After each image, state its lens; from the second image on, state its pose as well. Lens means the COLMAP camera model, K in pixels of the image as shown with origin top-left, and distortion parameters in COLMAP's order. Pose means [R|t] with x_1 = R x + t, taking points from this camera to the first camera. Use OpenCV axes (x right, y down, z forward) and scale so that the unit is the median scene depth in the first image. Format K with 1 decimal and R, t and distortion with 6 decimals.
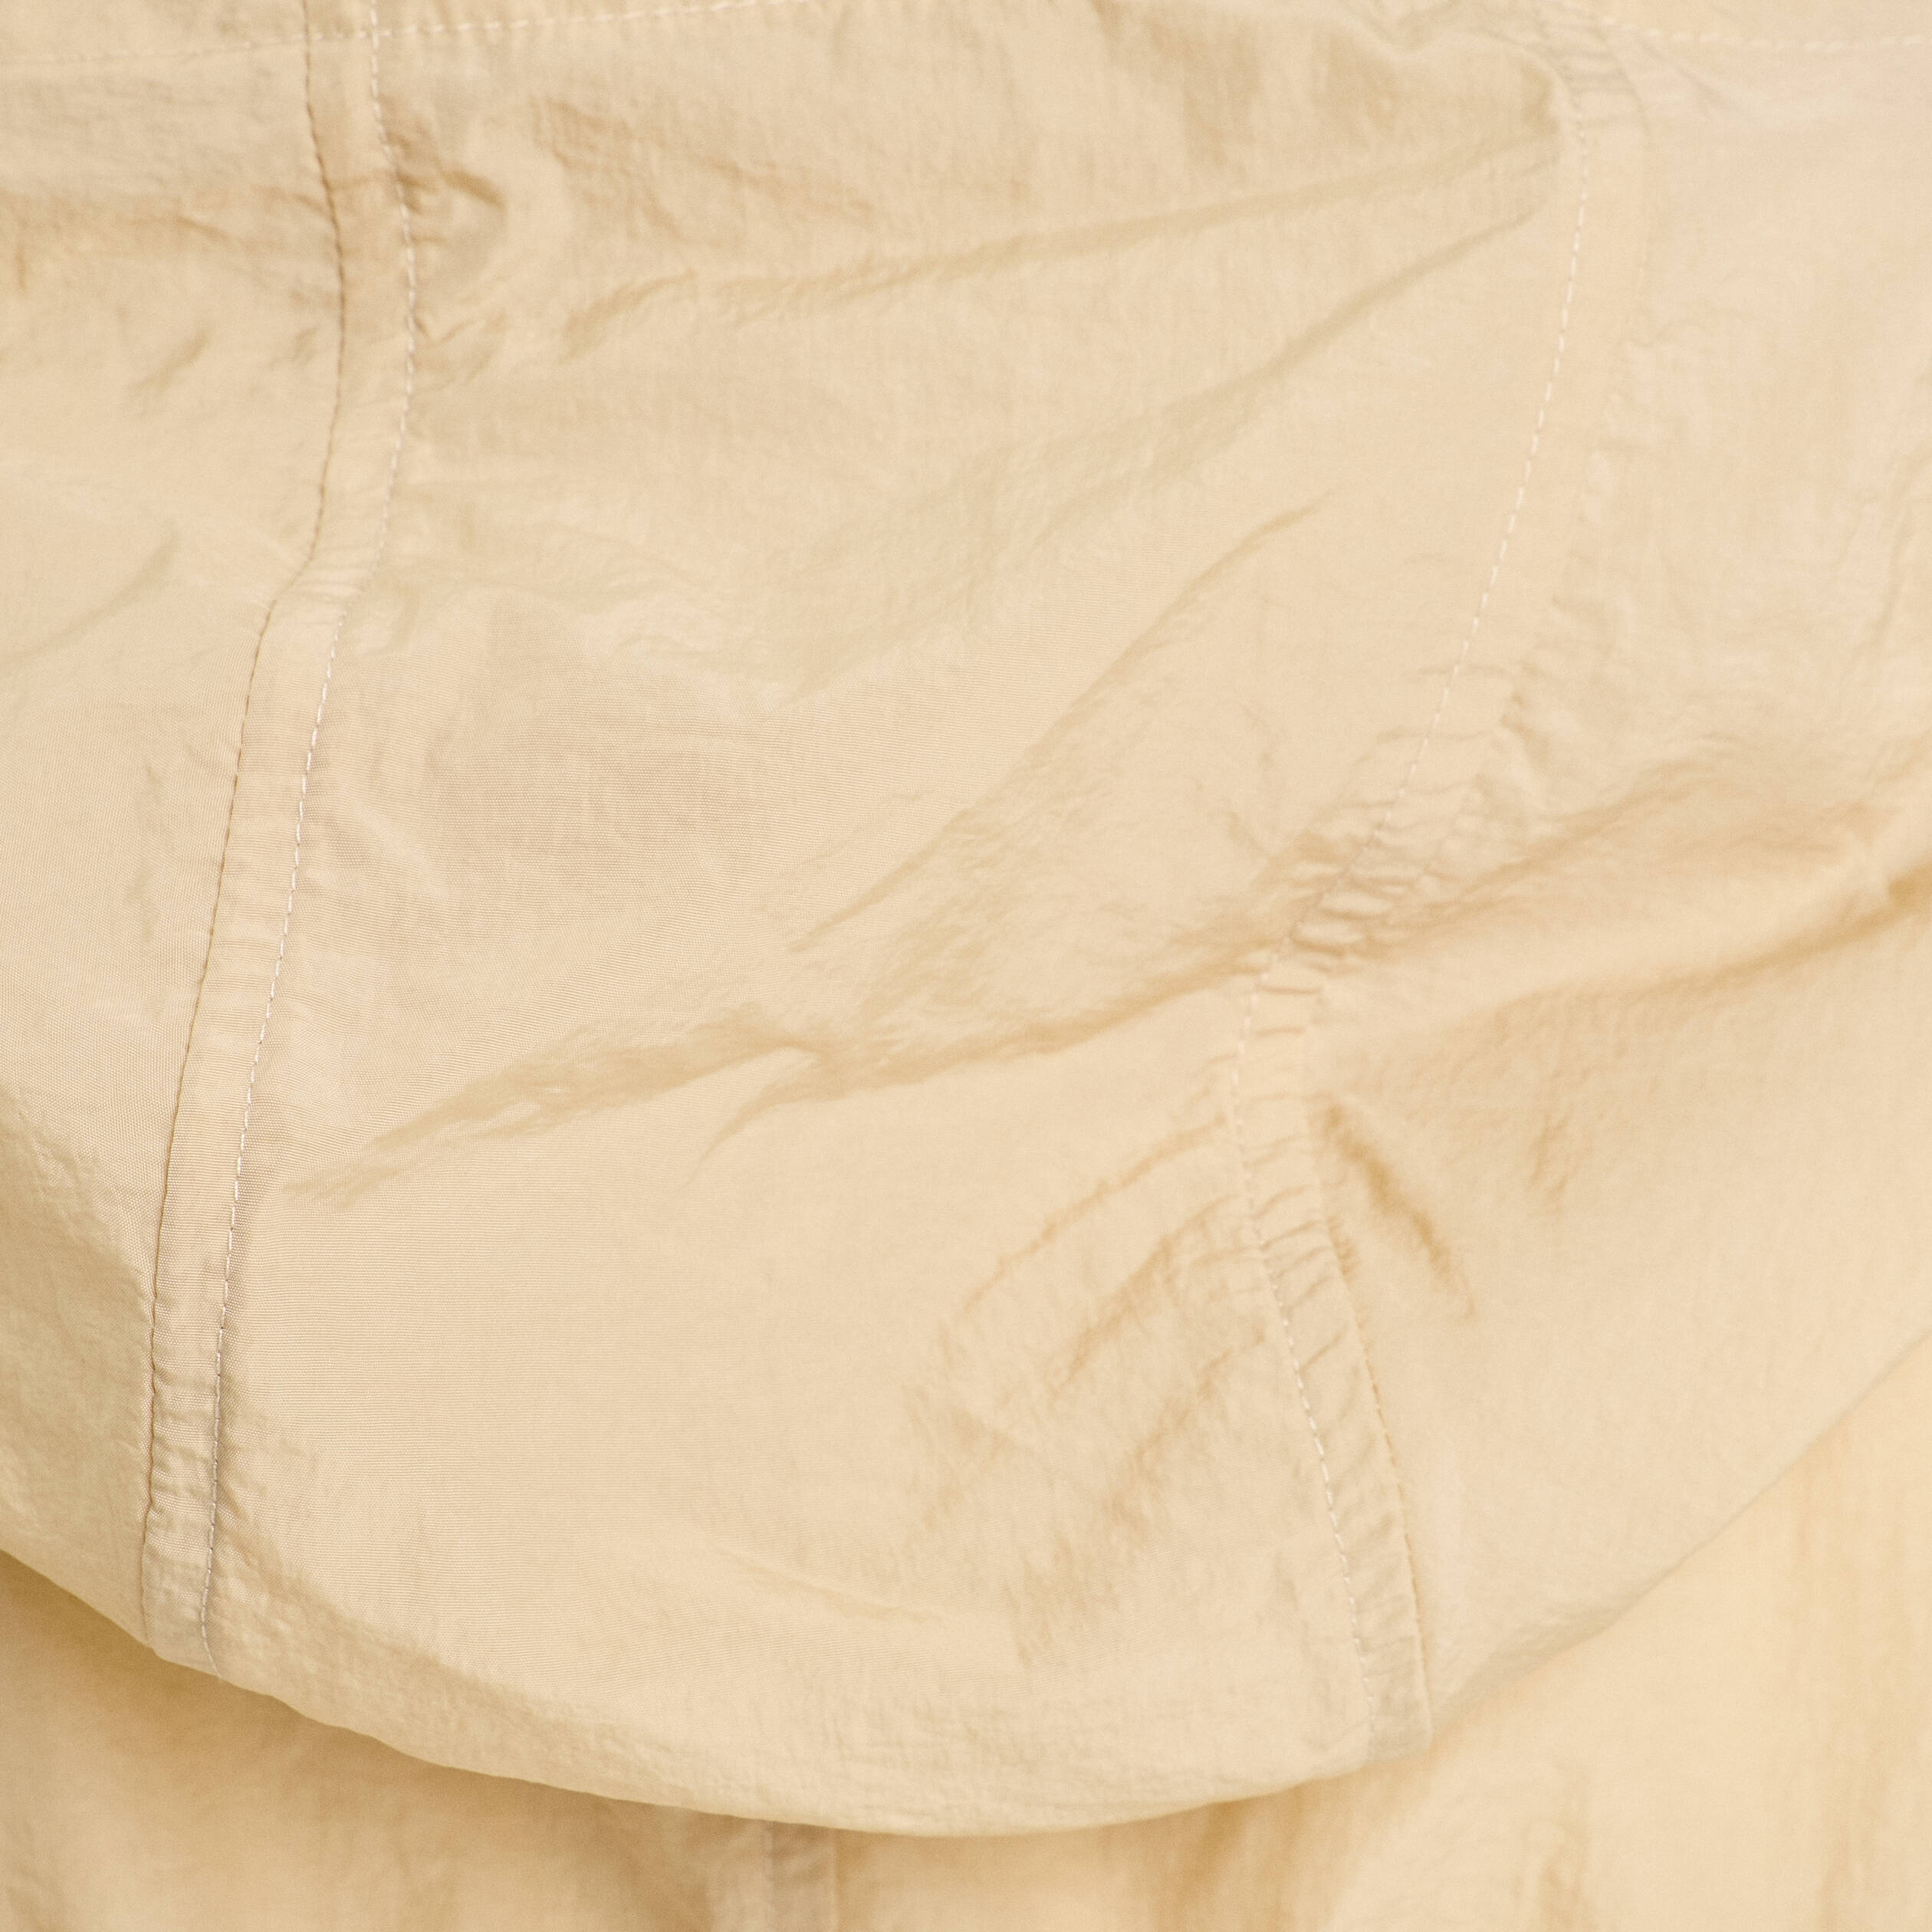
lens RADIAL K [[5703.0, 0, 964.7], [0, 5703.0, 965.8], [0, 0, 1]] dist [-0.025477, 0.000000]
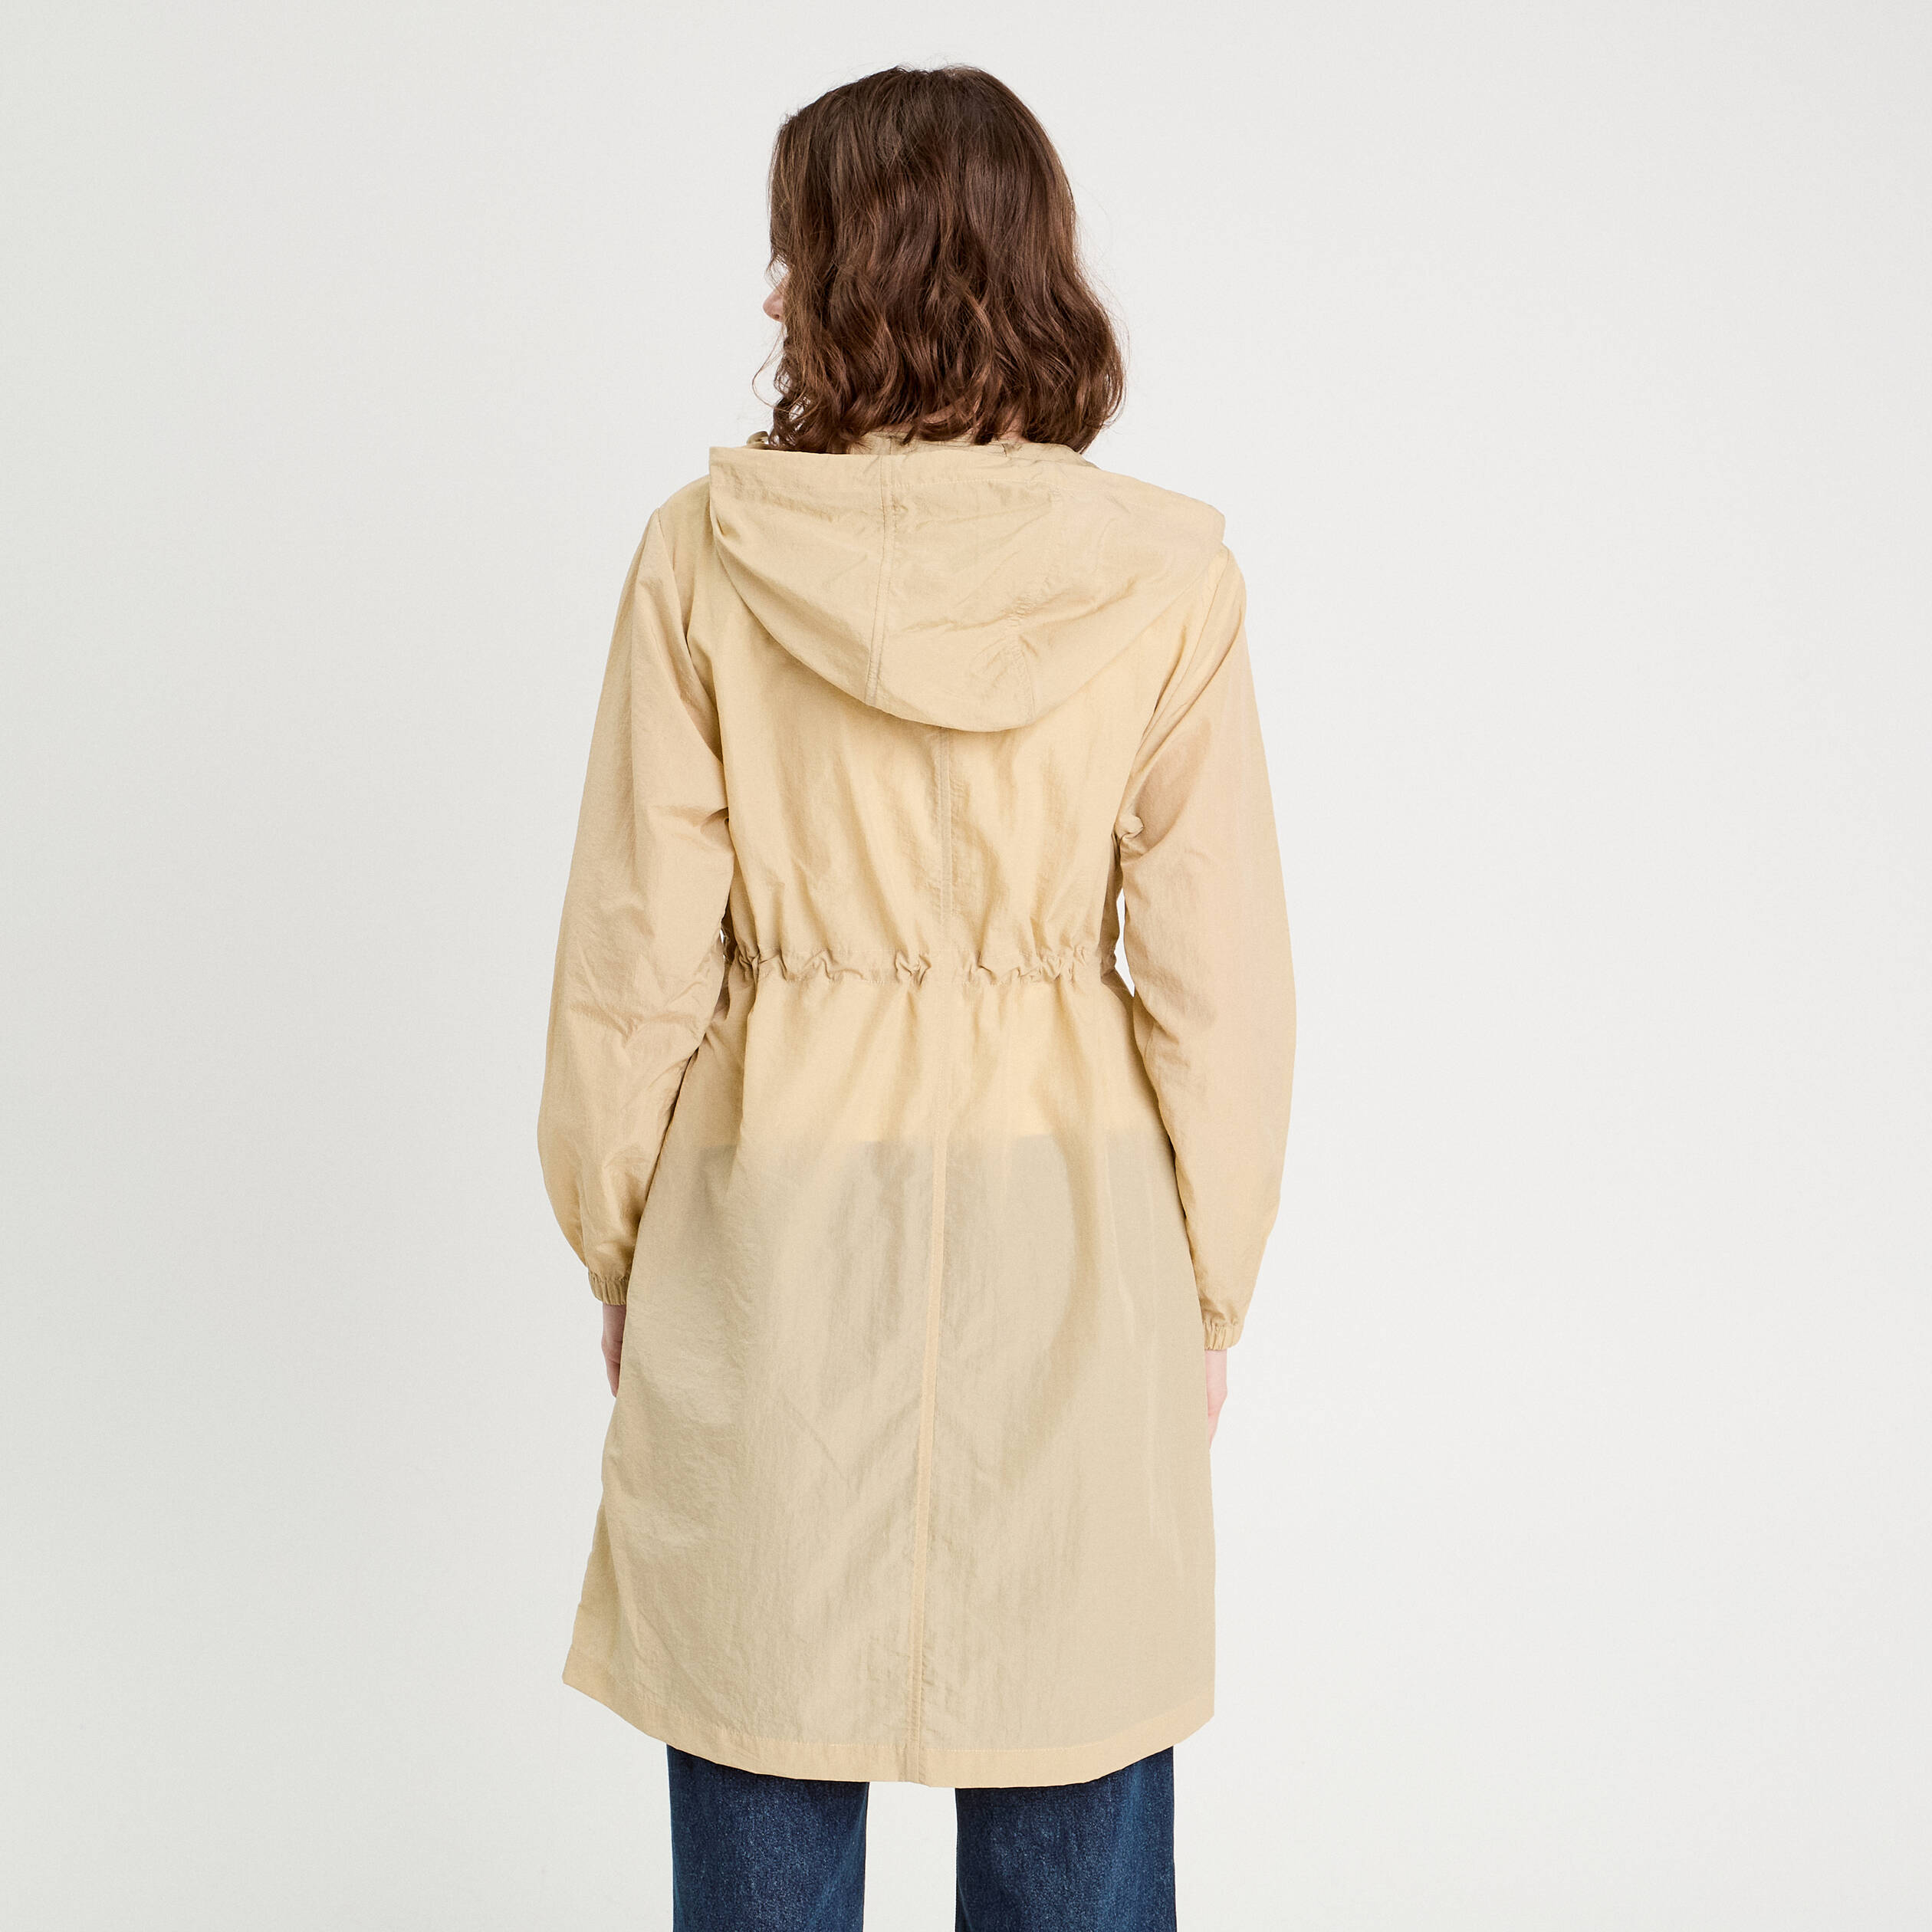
lens RADIAL K [[3096.4, 0, 968.2], [0, 3096.4, 967.2], [0, 0, 1]] dist [0.047481, 0.000000]
pose [[0.995656, 0.000747, 0.093108, -0.374415], [-0.000530, 0.999997, -0.002357, 0.462202], [-0.093109, 0.002297, 0.995653, -2.962588]]
